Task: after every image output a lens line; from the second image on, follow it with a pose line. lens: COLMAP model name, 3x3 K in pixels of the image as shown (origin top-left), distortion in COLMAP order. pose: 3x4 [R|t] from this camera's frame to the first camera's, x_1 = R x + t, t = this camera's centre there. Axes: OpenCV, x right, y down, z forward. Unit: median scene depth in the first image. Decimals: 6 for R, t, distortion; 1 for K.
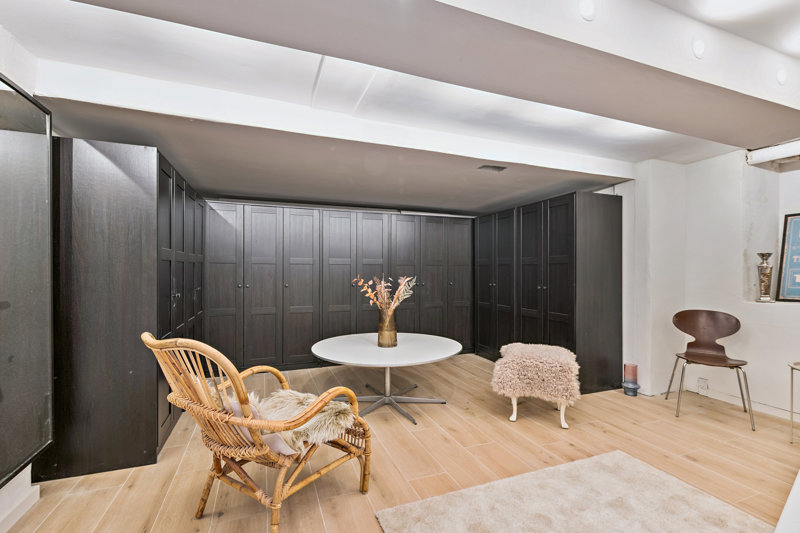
lens RADIAL K [[353.2, 0, 402.2], [0, 353.2, 270.0], [0, 0, 1]] dist [-0.005746, -0.000005]
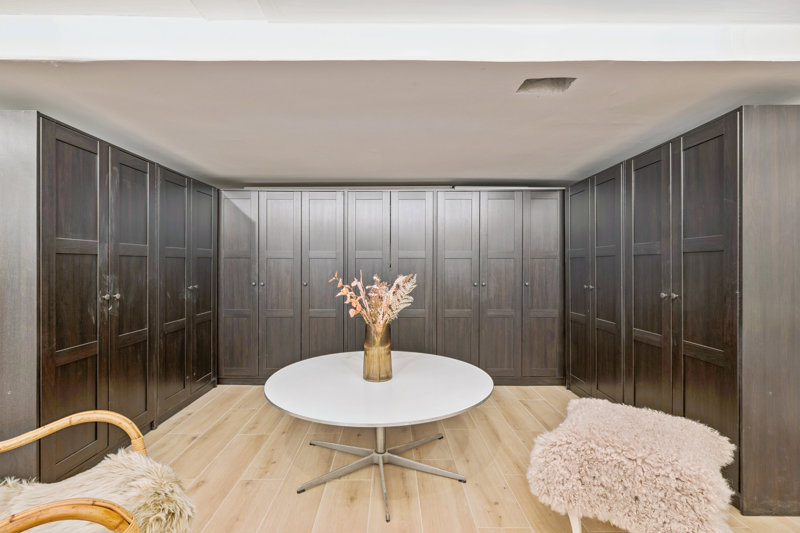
lens RADIAL K [[353.2, 0, 396.4], [0, 353.2, 264.5], [0, 0, 1]] dist [-0.005746, -0.000005]
pose [[0.931599, -0.004539, -0.363460, 0.207039], [0.003426, 0.999987, -0.003707, 0.001539], [0.363472, 0.002208, 0.931602, 0.338254]]
